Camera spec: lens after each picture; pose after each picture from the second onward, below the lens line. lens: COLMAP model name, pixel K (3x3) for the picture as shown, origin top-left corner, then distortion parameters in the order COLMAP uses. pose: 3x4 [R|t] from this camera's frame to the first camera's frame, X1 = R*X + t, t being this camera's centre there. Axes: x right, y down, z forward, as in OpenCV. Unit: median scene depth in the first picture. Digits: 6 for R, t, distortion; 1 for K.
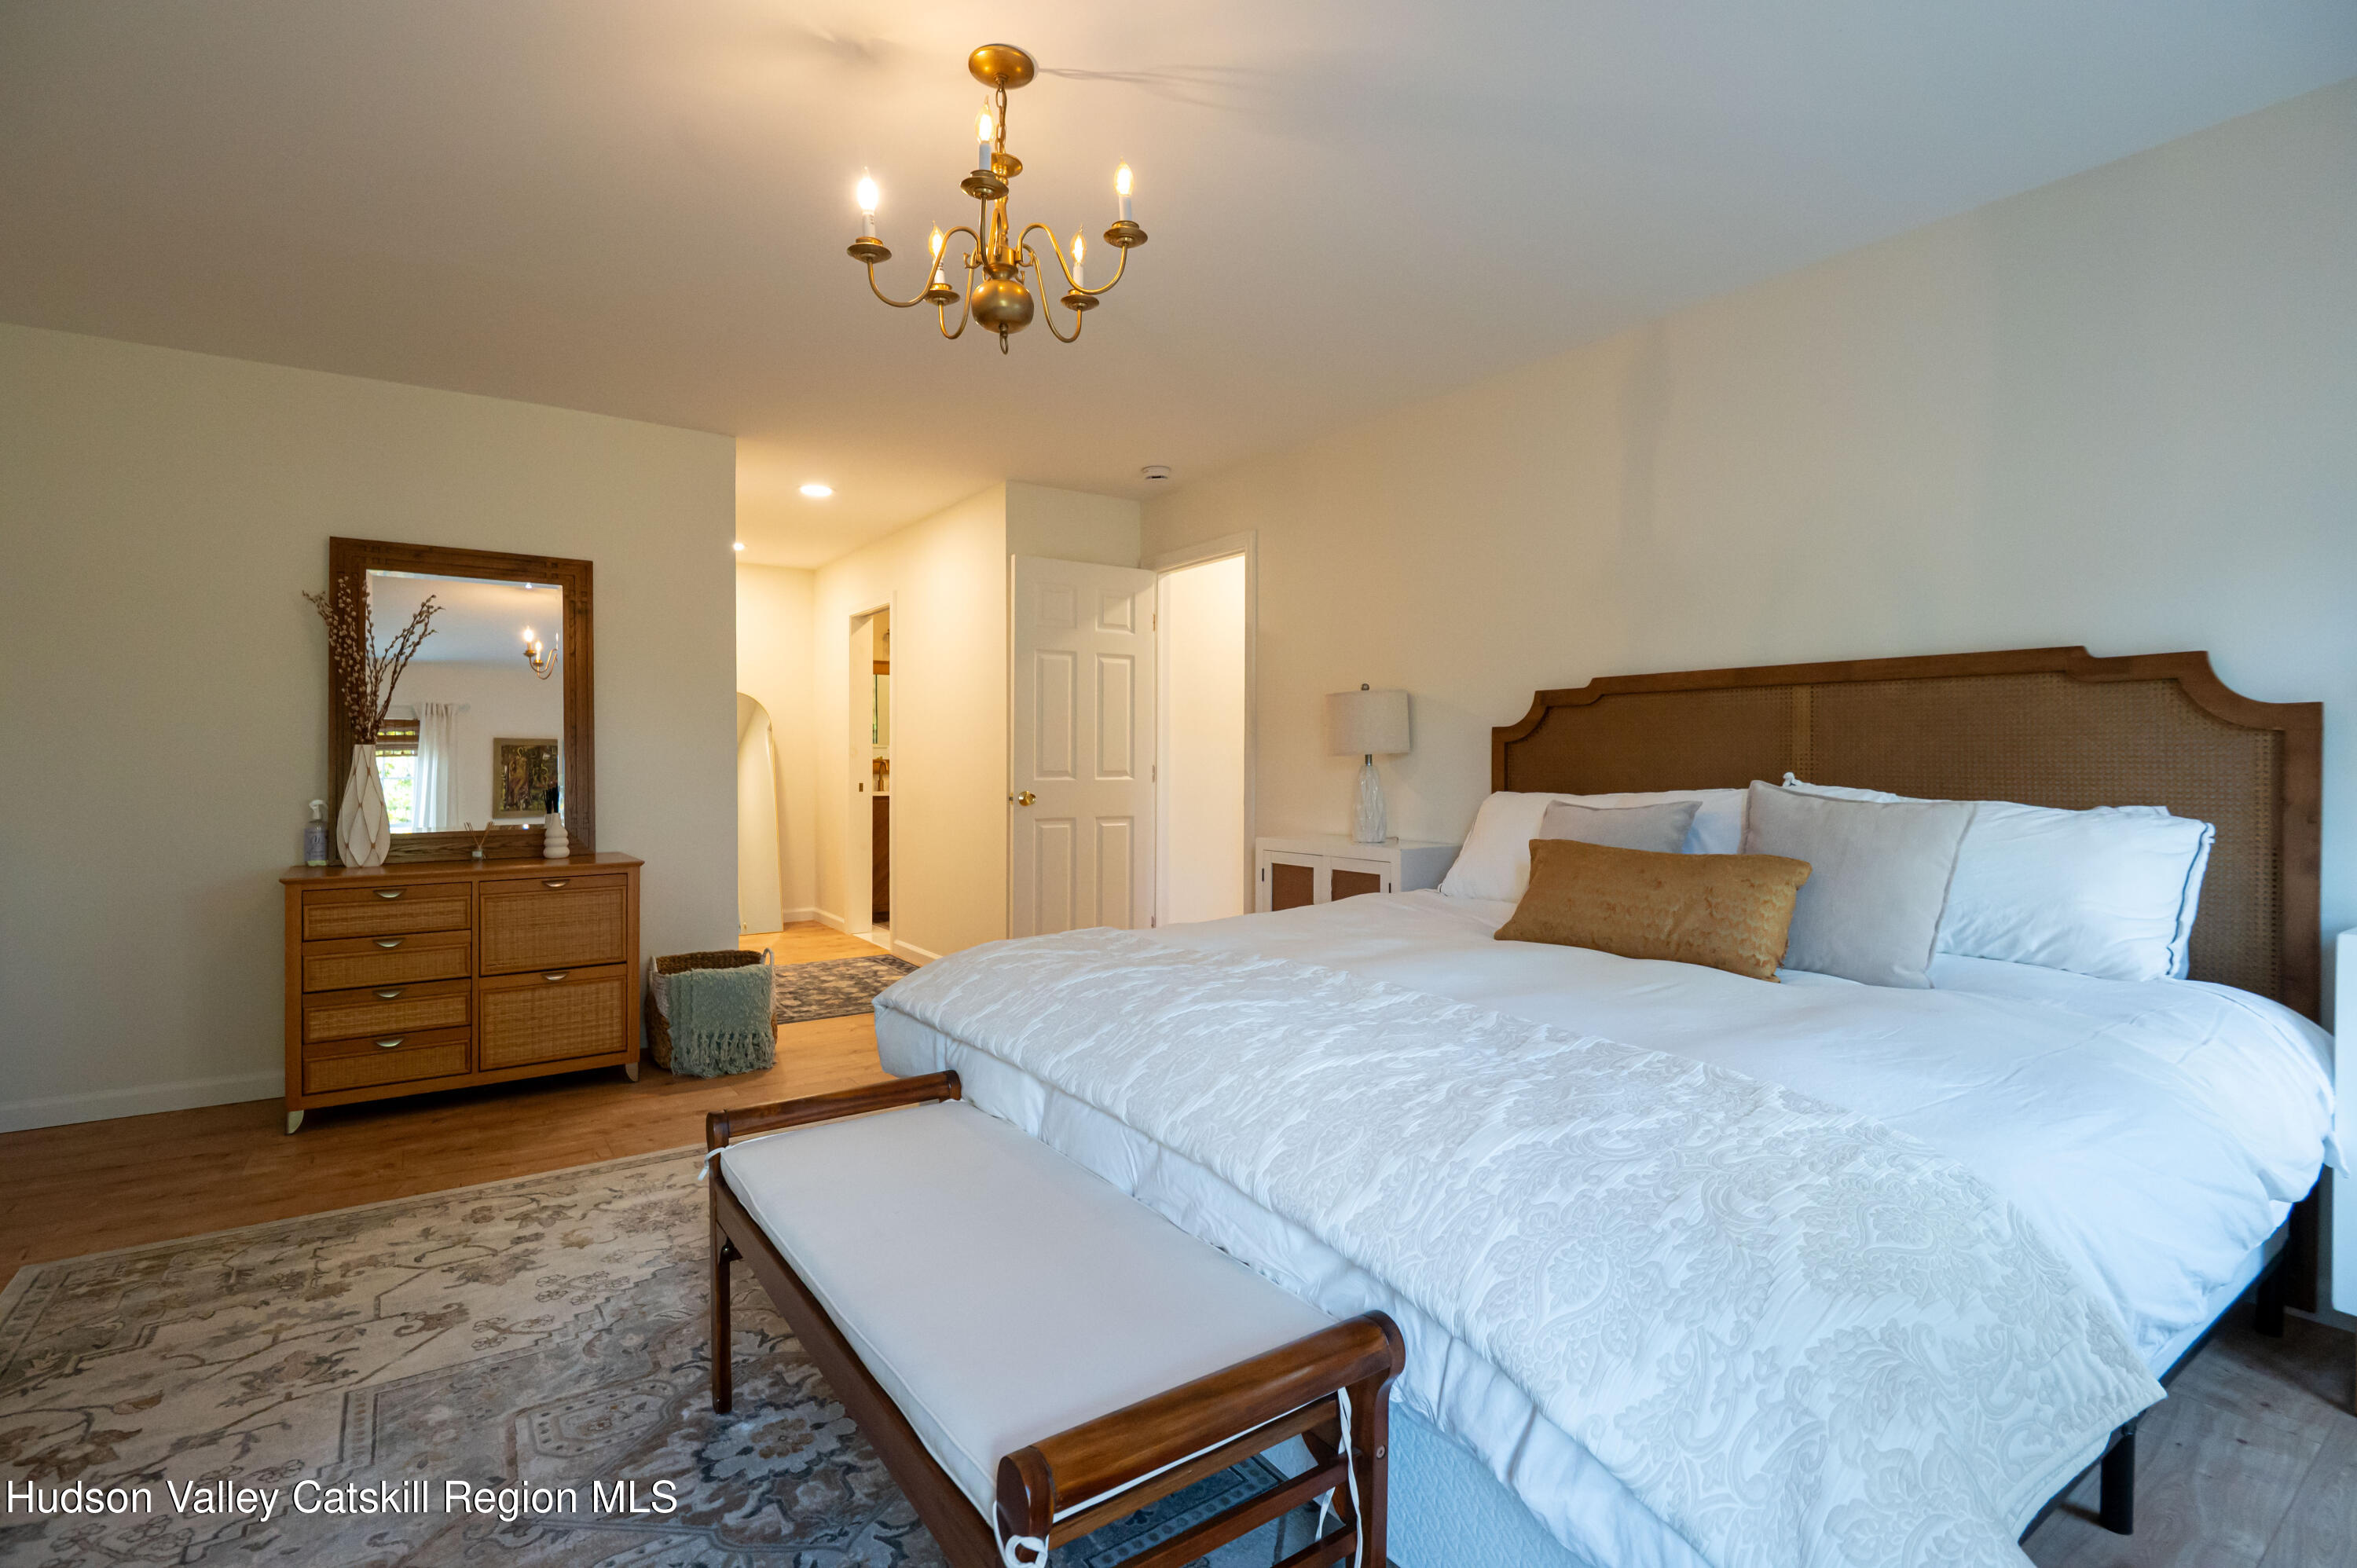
lens RADIAL K [[1102.6, 0, 1173.8], [0, 1102.6, 767.8], [0, 0, 1]] dist [-0.011855, 0.000716]
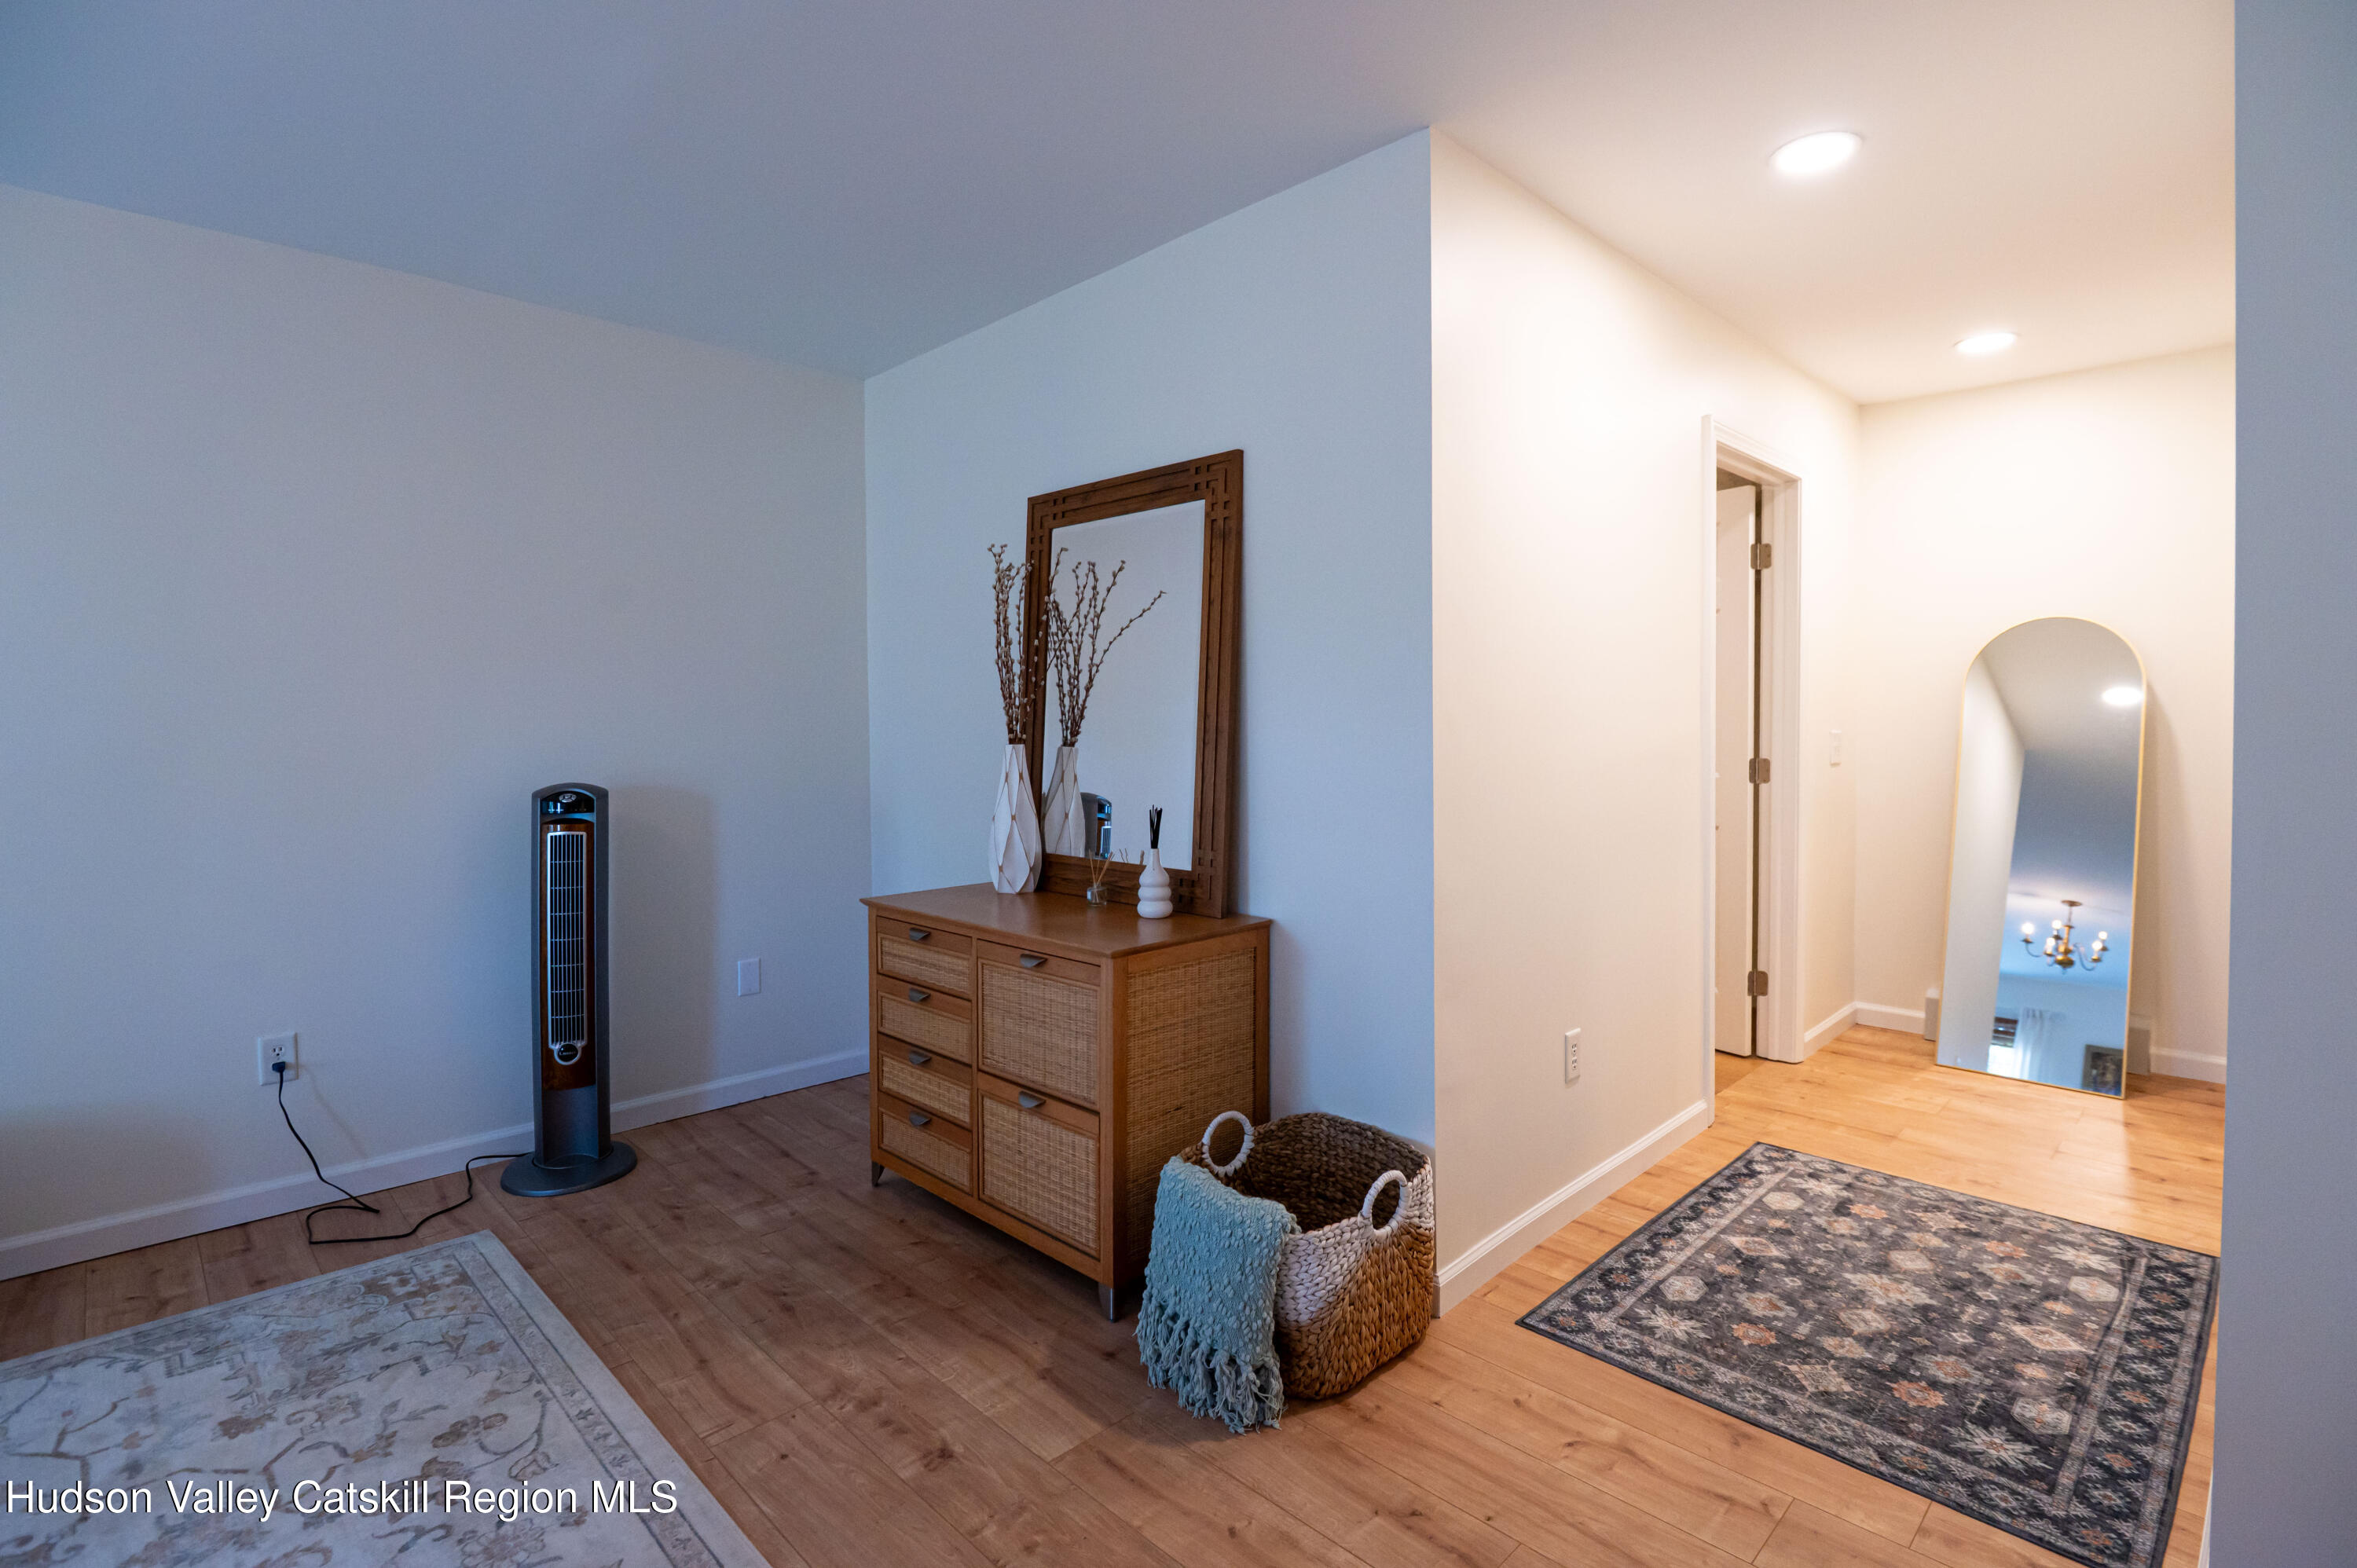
lens RADIAL K [[1102.6, 0, 1178.9], [0, 1102.6, 762.4], [0, 0, 1]] dist [-0.011855, 0.000716]
pose [[0.168457, 0.028864, -0.985286, 0.110836], [-0.002339, 0.999580, 0.028882, -0.038157], [0.985706, -0.002561, 0.168454, 1.147615]]
